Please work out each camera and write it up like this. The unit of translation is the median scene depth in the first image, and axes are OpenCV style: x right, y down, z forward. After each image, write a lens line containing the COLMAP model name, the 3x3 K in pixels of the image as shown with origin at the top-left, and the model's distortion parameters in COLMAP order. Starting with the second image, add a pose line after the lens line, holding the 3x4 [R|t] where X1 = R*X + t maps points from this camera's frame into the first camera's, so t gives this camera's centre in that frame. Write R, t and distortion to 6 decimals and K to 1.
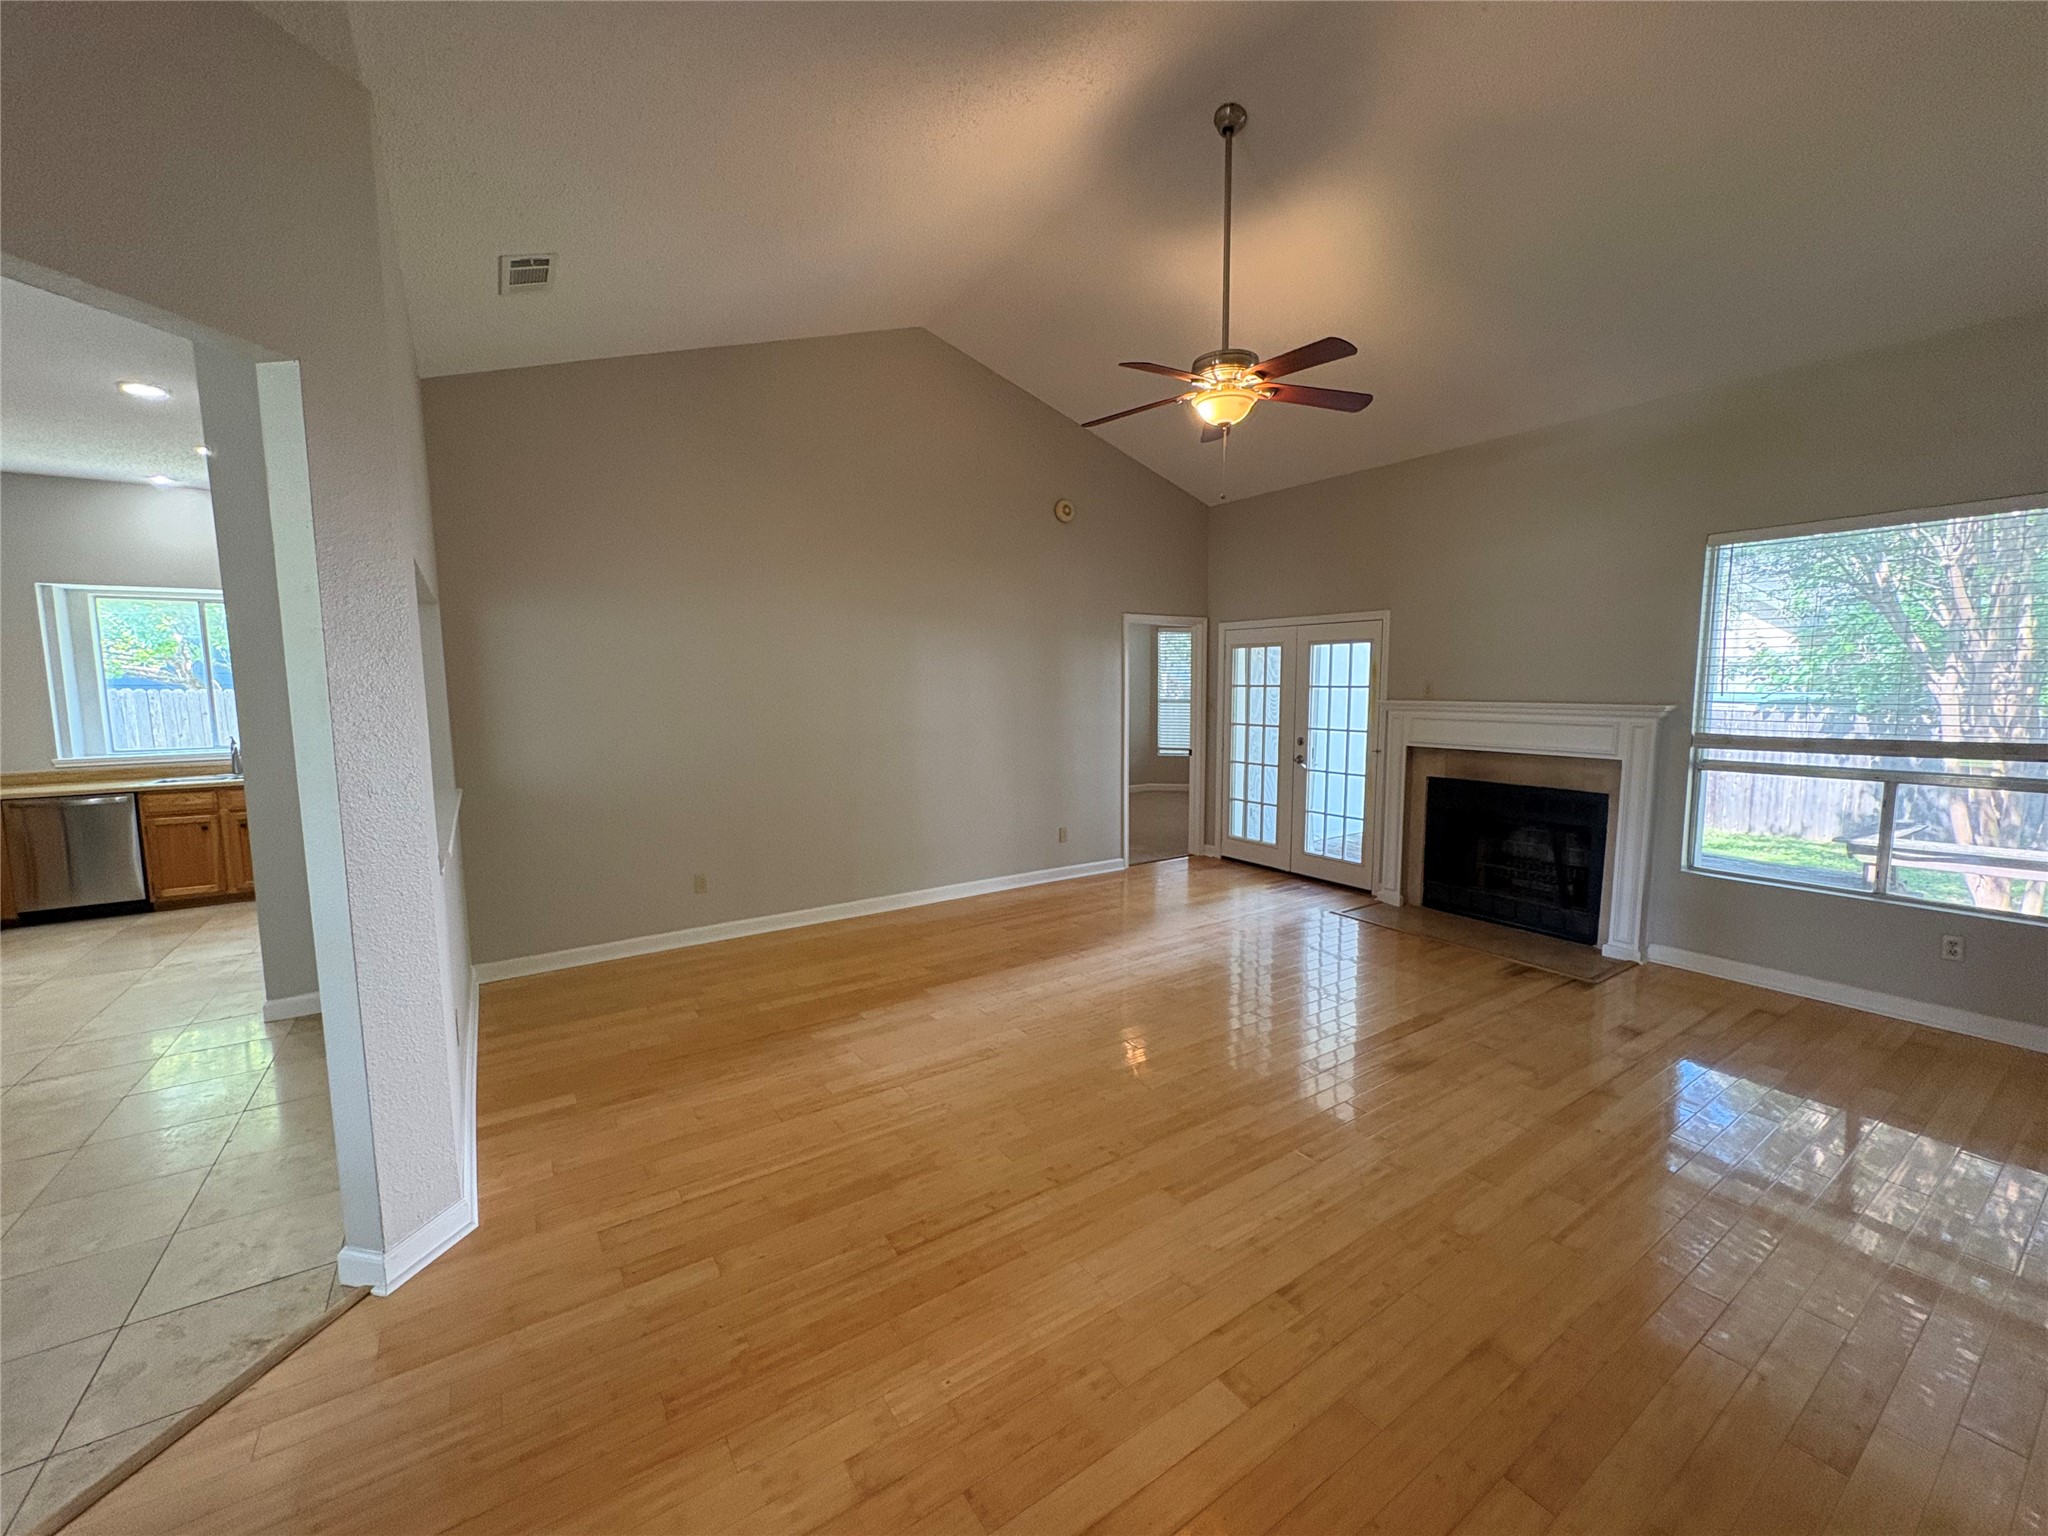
lens RADIAL K [[815.5, 0, 1024.7], [0, 815.5, 765.1], [0, 0, 1]] dist [0.000183, 0.000605]
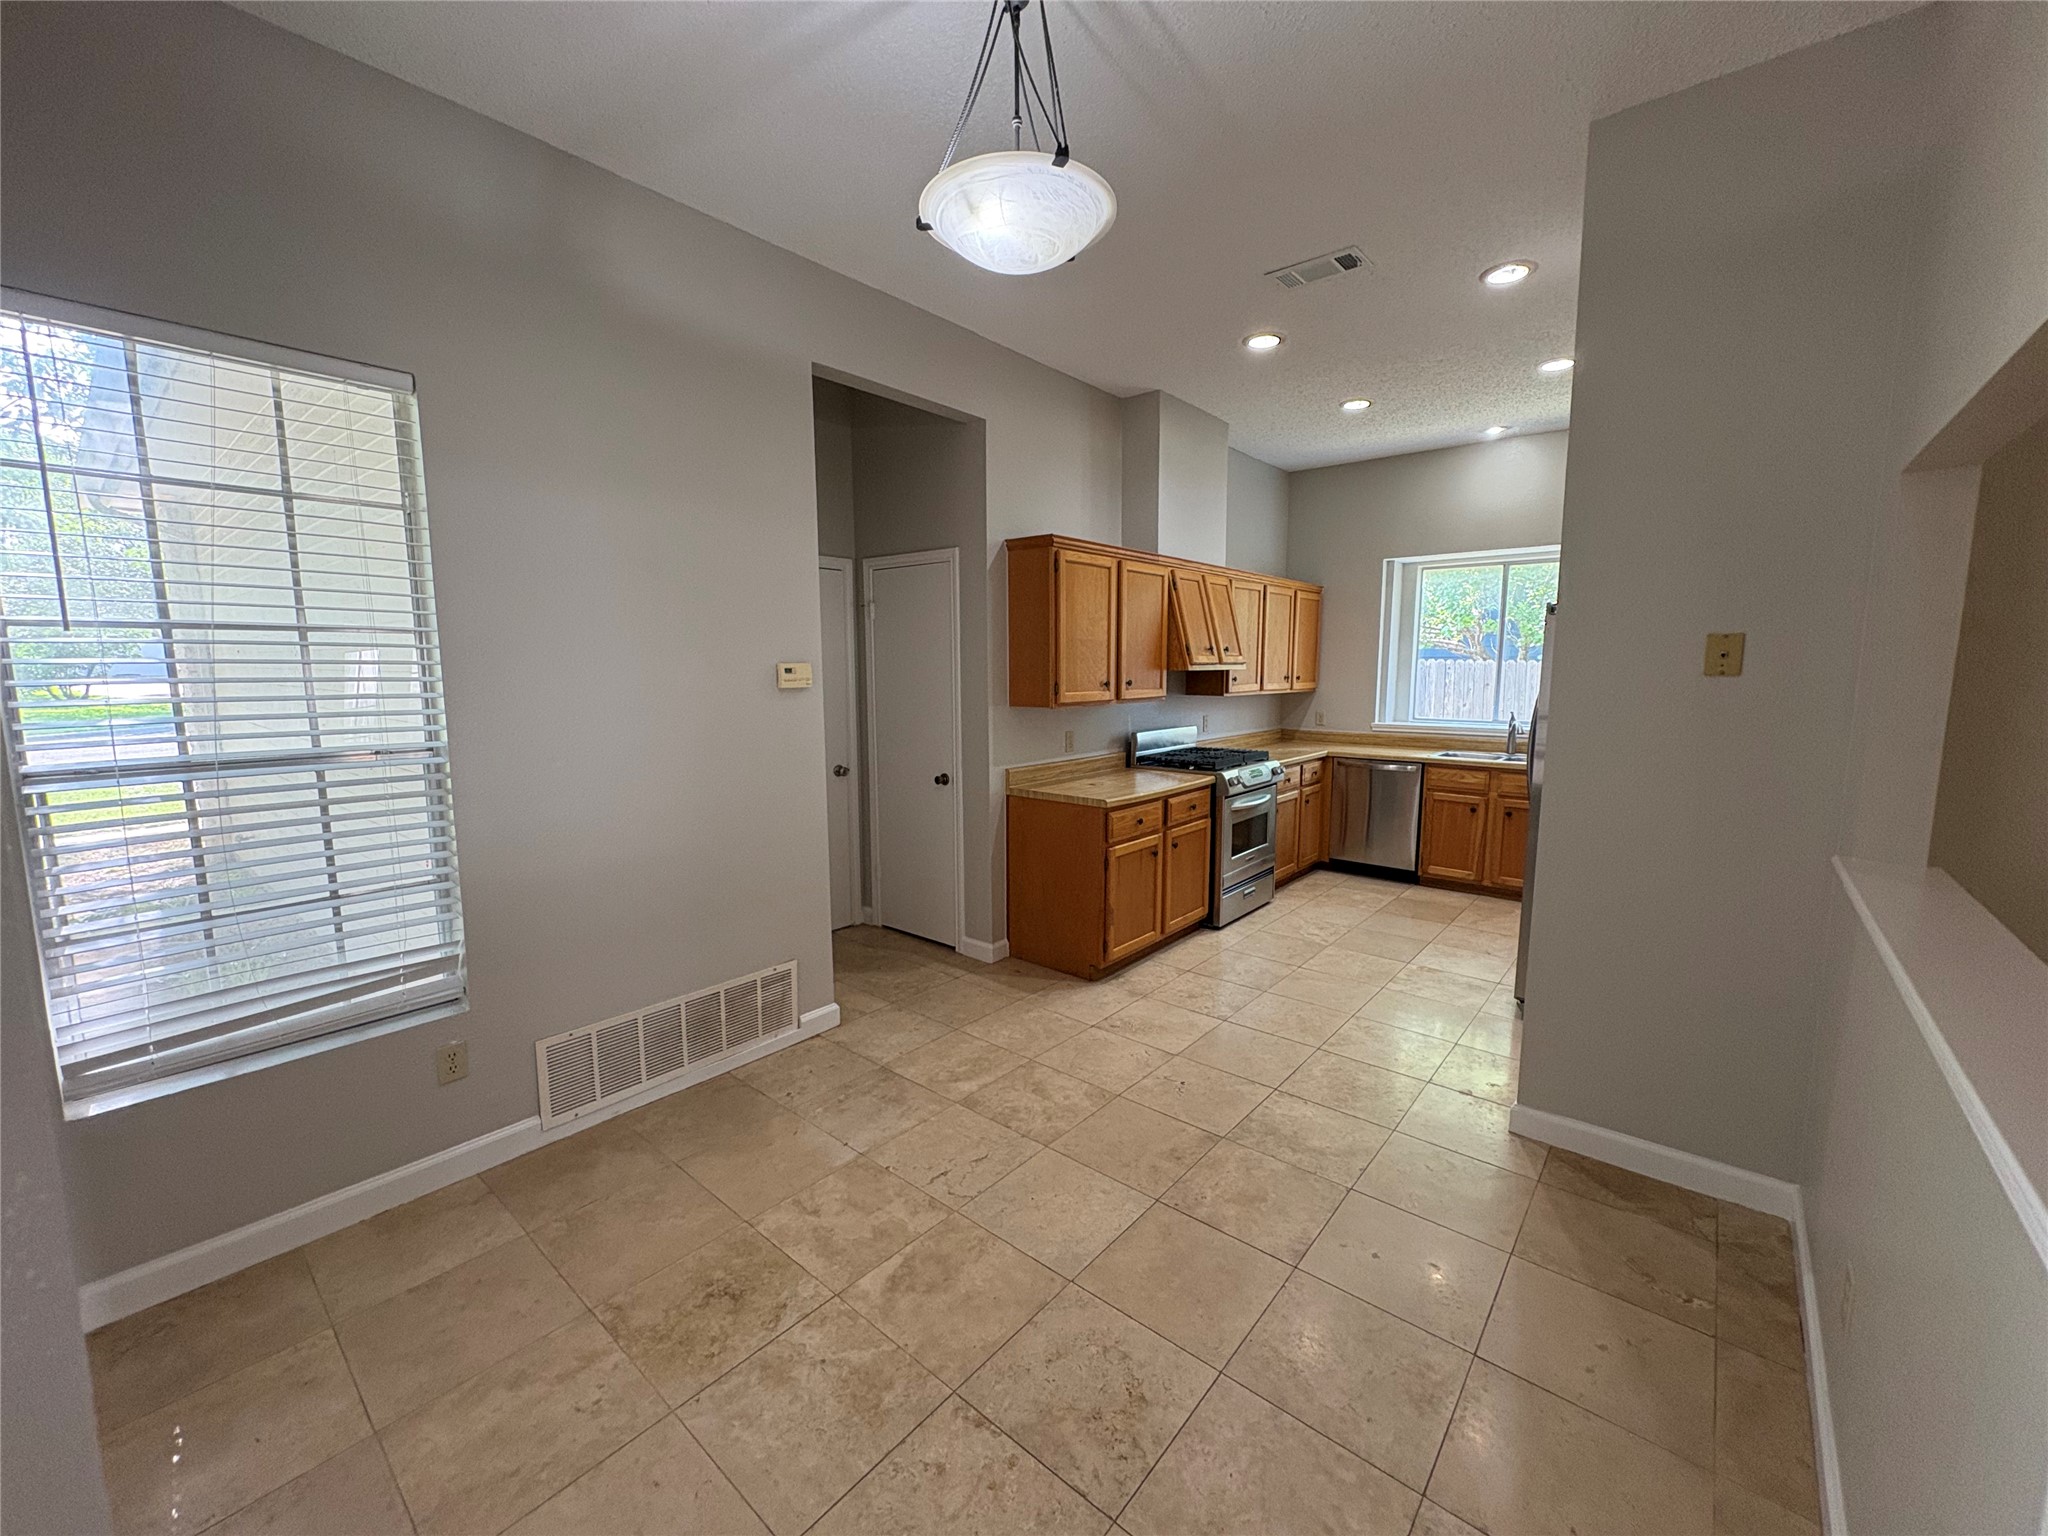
lens RADIAL K [[815.5, 0, 1024.7], [0, 815.5, 765.1], [0, 0, 1]] dist [0.000183, 0.000605]
pose [[0.276650, 0.127277, -0.952505, -0.335637], [-0.098516, 0.989724, 0.103637, -0.022515], [0.955908, 0.065165, 0.286346, 0.304910]]
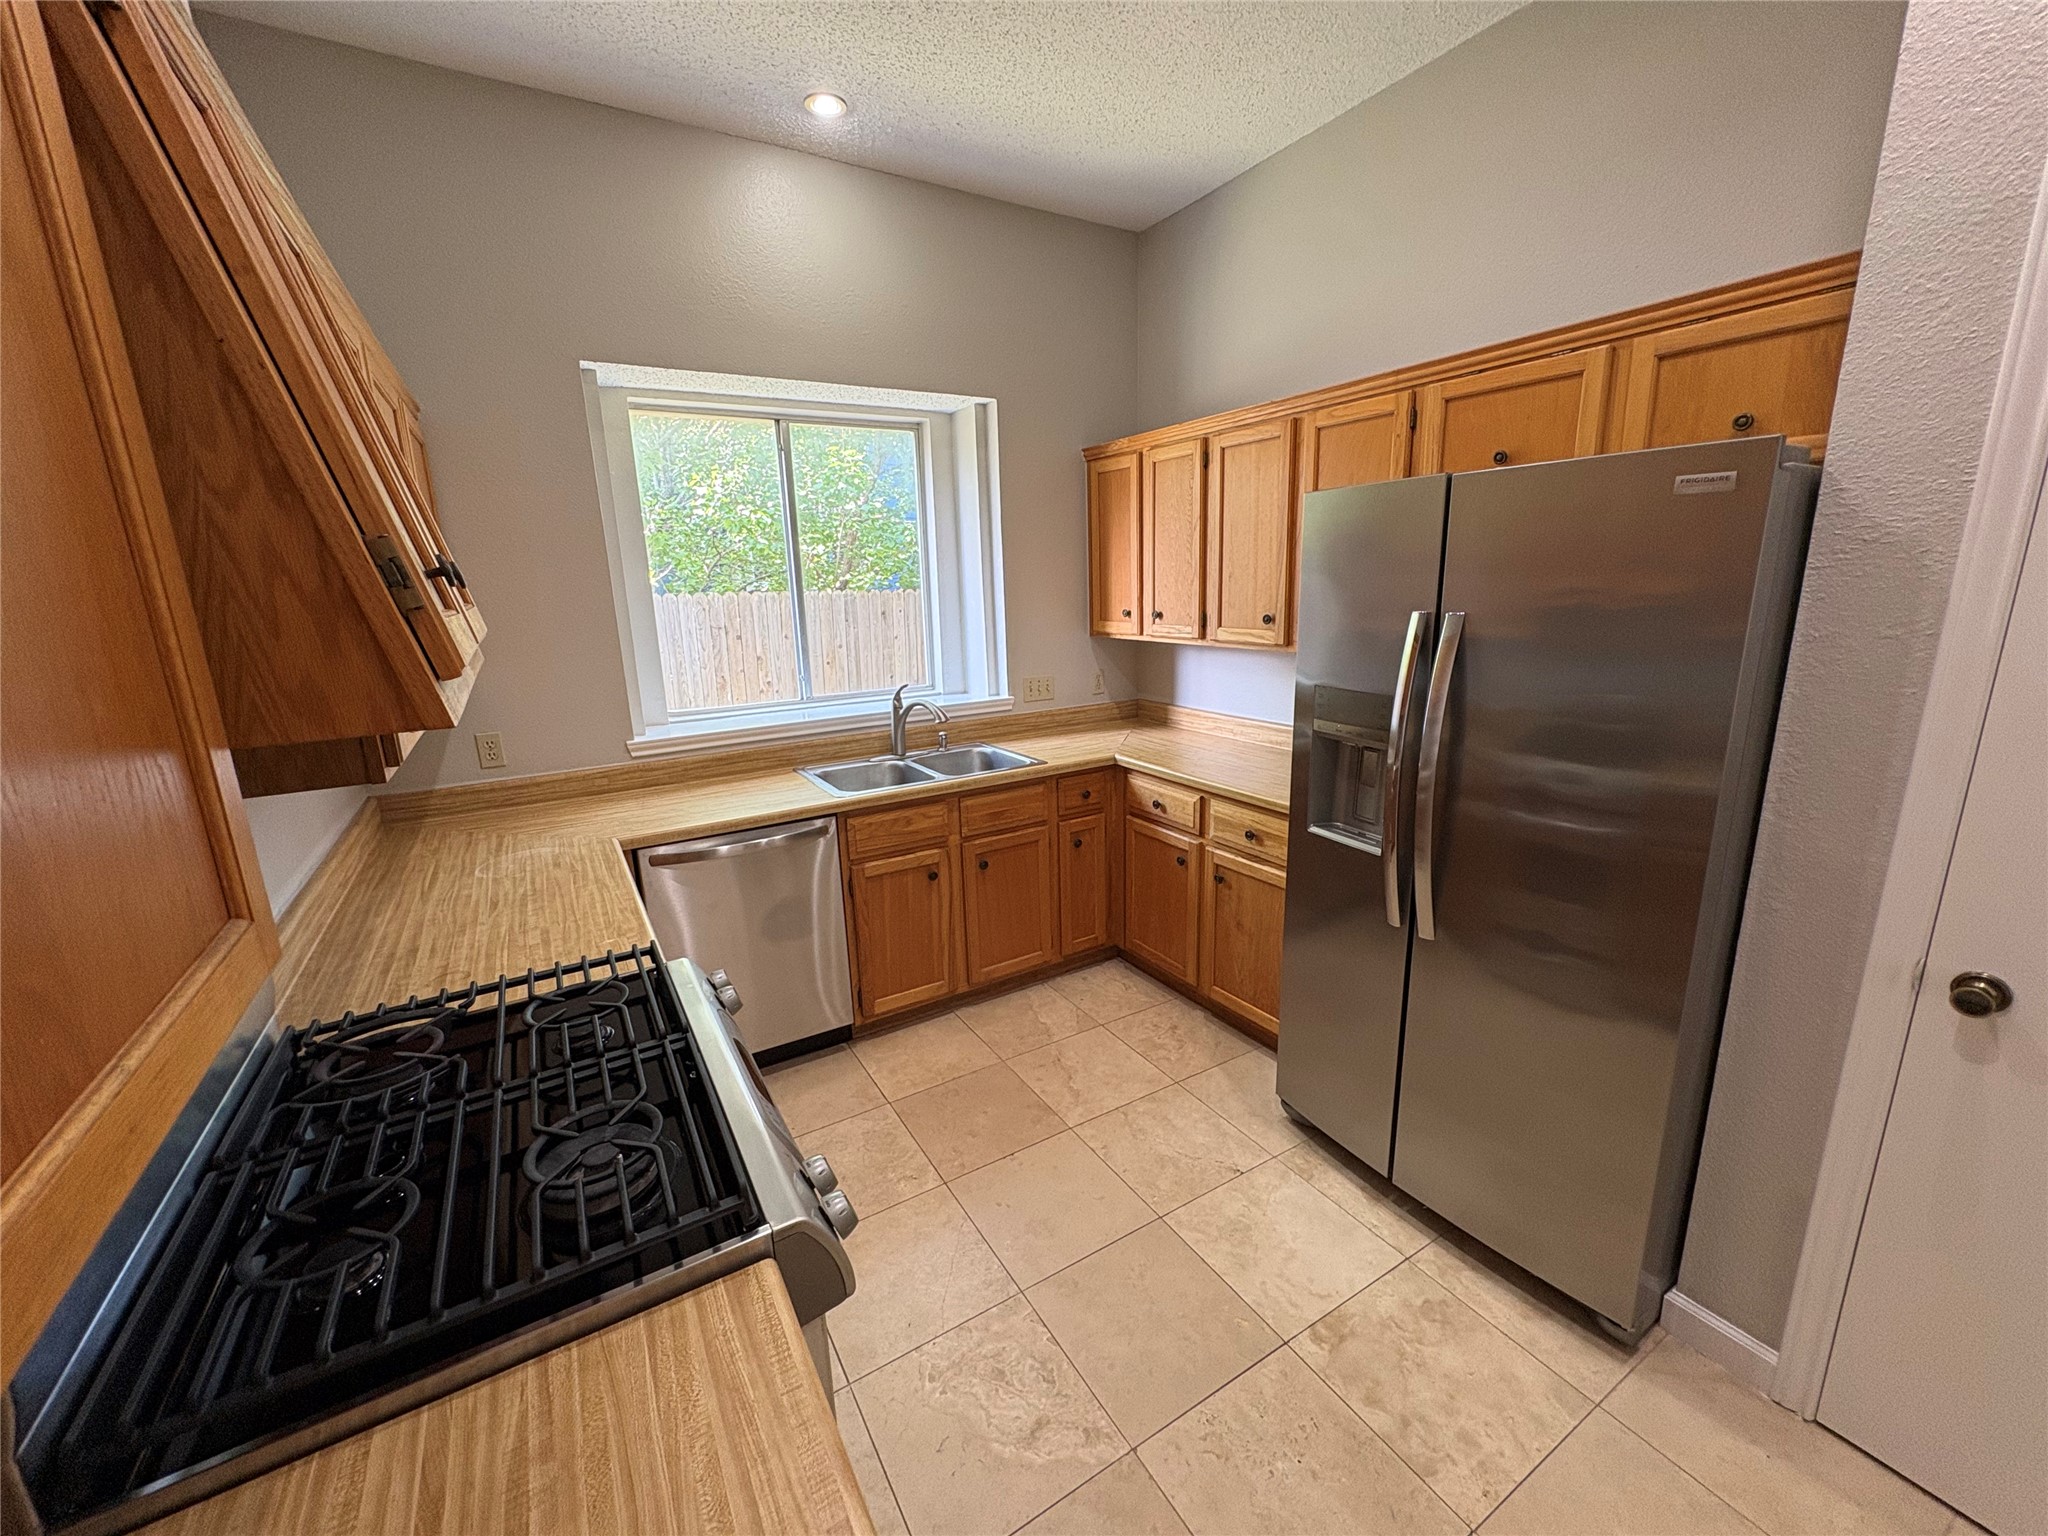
lens RADIAL K [[815.5, 0, 1024.7], [0, 815.5, 765.1], [0, 0, 1]] dist [0.000183, 0.000605]
pose [[0.998668, -0.009651, -0.050677, -1.125678], [0.016026, 0.991781, 0.126940, -0.062898], [0.049035, -0.127583, 0.990615, 0.634329]]
